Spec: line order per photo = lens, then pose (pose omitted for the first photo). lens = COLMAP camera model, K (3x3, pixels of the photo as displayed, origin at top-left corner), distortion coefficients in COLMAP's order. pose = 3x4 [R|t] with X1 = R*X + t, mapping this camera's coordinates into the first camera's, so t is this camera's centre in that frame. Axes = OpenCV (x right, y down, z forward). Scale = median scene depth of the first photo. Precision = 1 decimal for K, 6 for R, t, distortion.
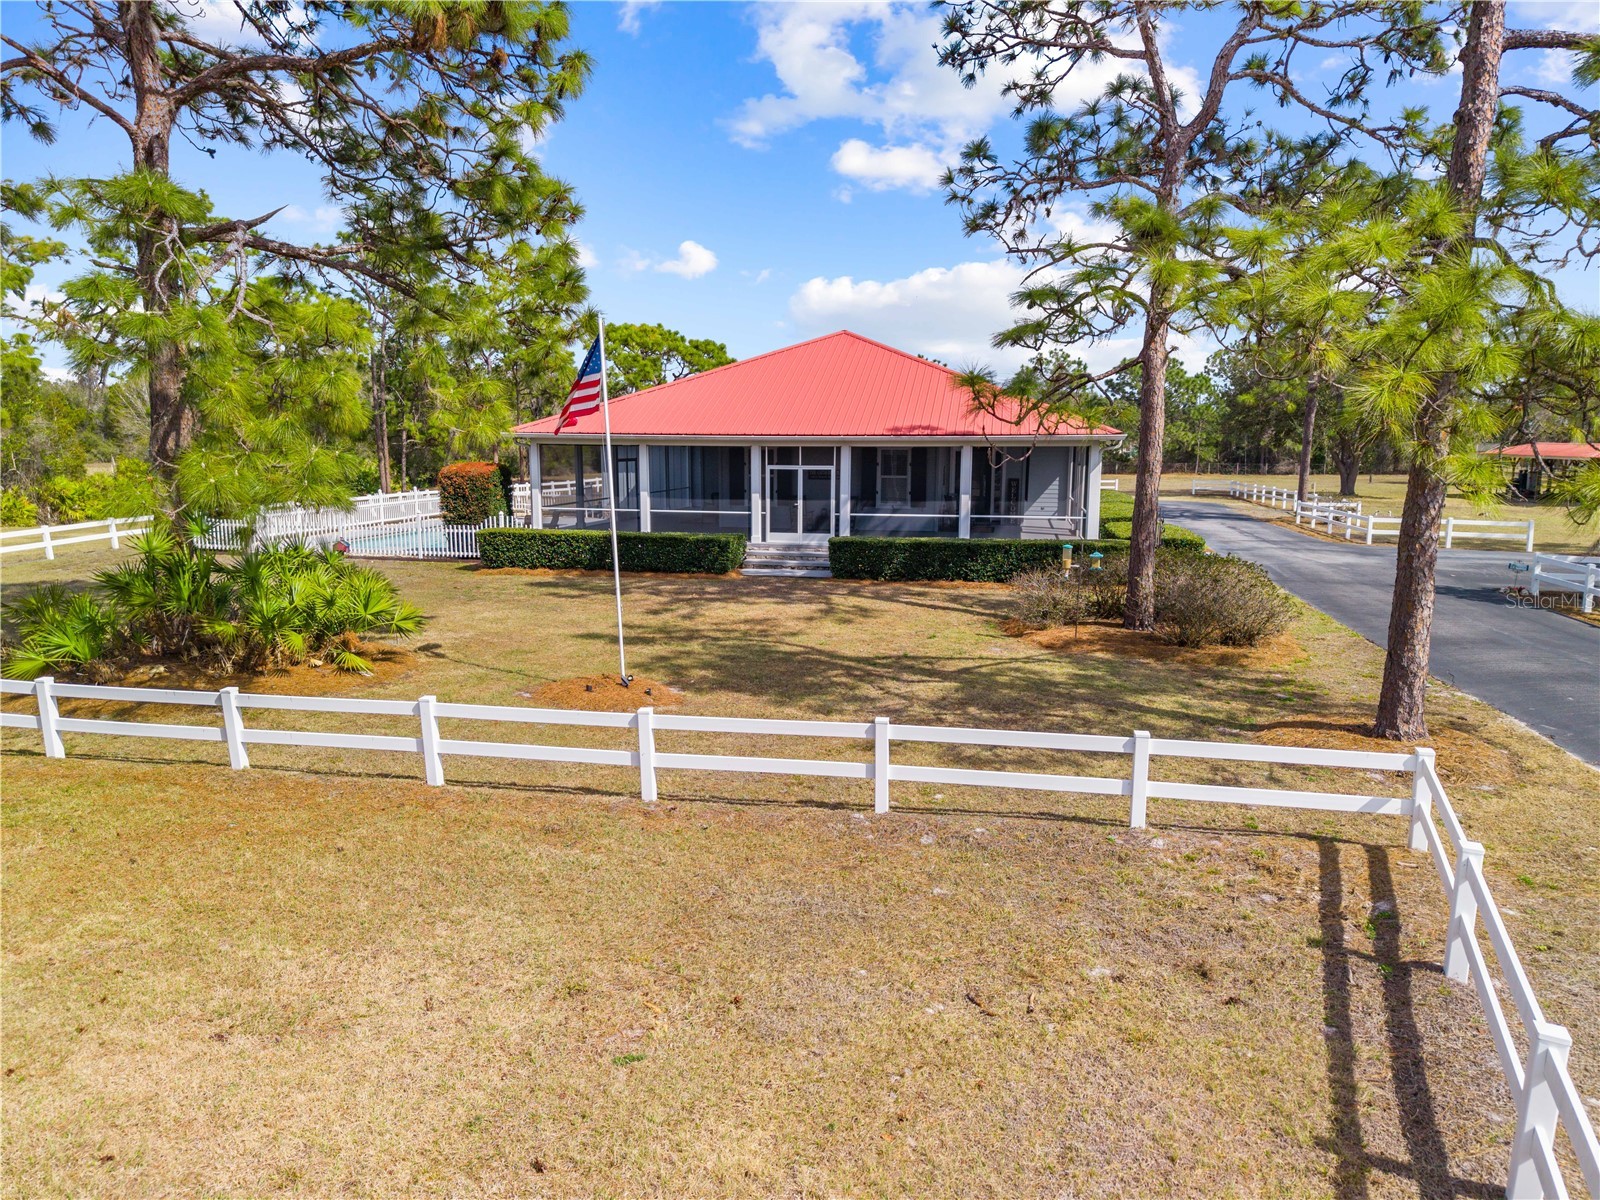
lens RADIAL K [[1095.8, 0, 800.0], [0, 1095.8, 600.0], [0, 0, 1]] dist [-0.003054, 0.001310]
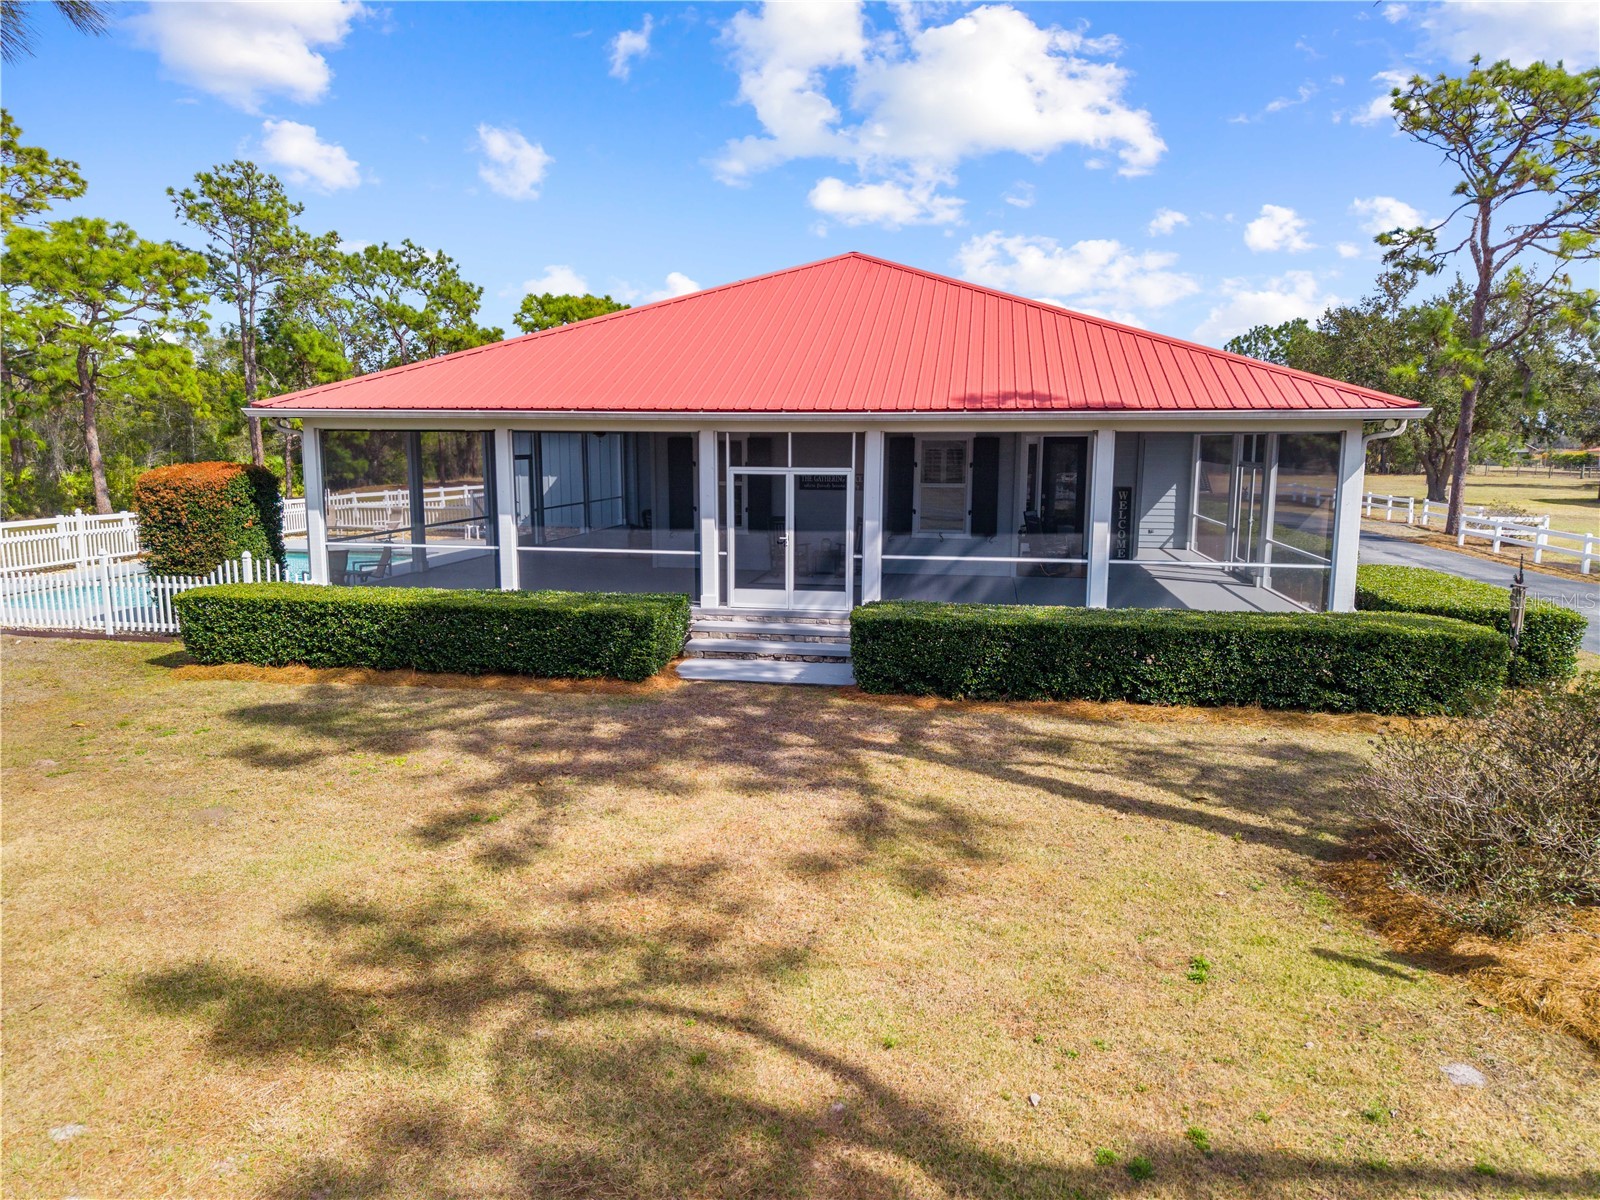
lens RADIAL K [[1095.8, 0, 800.0], [0, 1095.8, 600.0], [0, 0, 1]] dist [-0.003054, 0.001310]
pose [[0.999725, -0.004057, 0.023095, -0.007492], [0.004062, 0.999992, -0.000174, -0.057016], [-0.023094, 0.000268, 0.999733, 0.458638]]
